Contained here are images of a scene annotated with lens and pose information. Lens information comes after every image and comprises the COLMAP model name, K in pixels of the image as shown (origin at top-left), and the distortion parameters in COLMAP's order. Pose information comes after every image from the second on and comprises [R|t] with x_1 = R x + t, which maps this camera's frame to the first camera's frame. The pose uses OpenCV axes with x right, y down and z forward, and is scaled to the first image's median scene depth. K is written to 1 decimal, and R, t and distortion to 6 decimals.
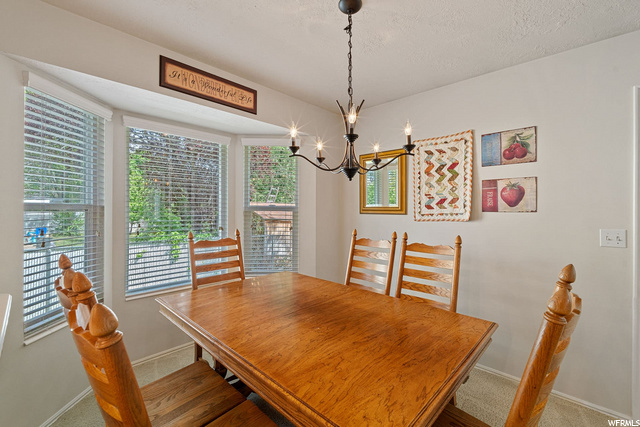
lens RADIAL K [[275.1, 0, 319.0], [0, 275.1, 215.9], [0, 0, 1]] dist [-0.001256, 0.000264]
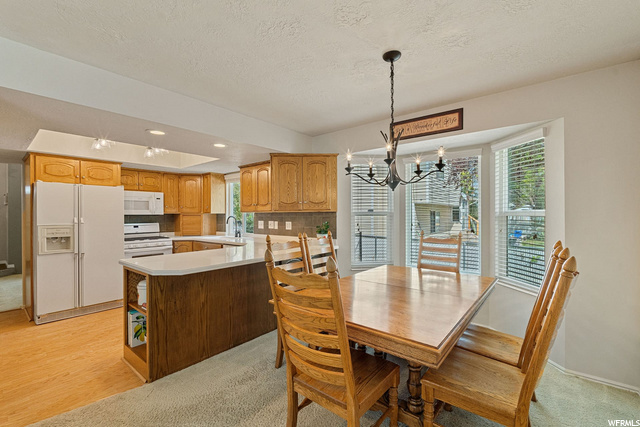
lens RADIAL K [[275.1, 0, 319.0], [0, 275.1, 215.9], [0, 0, 1]] dist [-0.001256, 0.000264]
pose [[0.073855, 0.003065, -0.997264, 0.887198], [-0.026118, 0.999658, 0.001138, -0.001892], [0.996927, 0.025962, 0.073910, 0.360941]]
